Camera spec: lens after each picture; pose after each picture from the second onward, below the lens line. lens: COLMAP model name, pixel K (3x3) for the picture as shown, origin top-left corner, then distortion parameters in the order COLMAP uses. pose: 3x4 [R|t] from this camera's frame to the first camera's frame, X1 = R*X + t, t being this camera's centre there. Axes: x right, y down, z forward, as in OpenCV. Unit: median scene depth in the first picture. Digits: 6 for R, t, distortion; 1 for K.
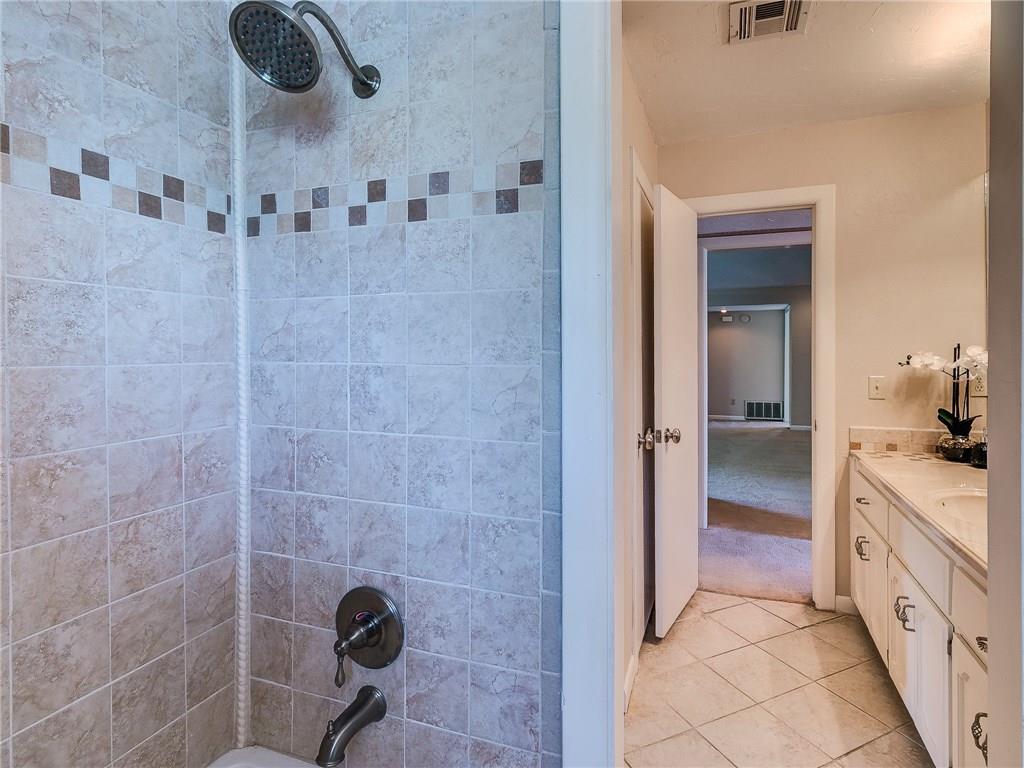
lens RADIAL K [[554.5, 0, 515.6], [0, 554.5, 355.6], [0, 0, 1]] dist [0.006524, 0.000931]
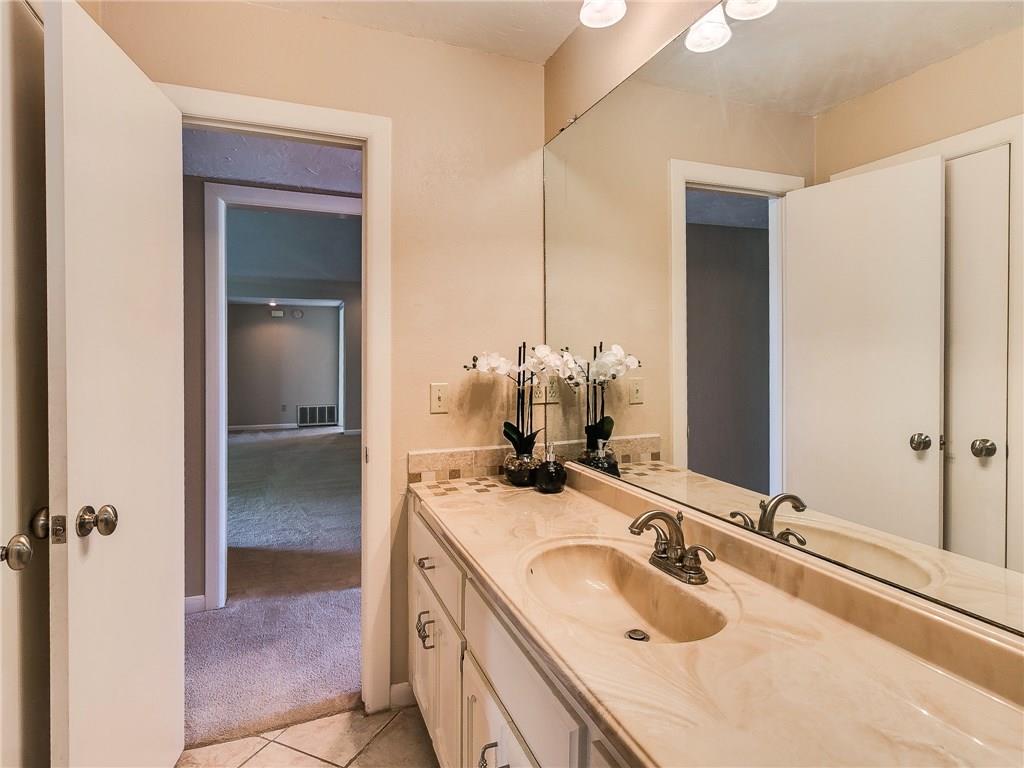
lens RADIAL K [[554.5, 0, 515.6], [0, 554.5, 355.6], [0, 0, 1]] dist [0.006524, 0.000931]
pose [[0.730287, 0.000124, 0.683140, 0.201843], [-0.000532, 1.000000, 0.000387, -0.001625], [-0.683140, -0.000646, 0.730287, 0.364665]]
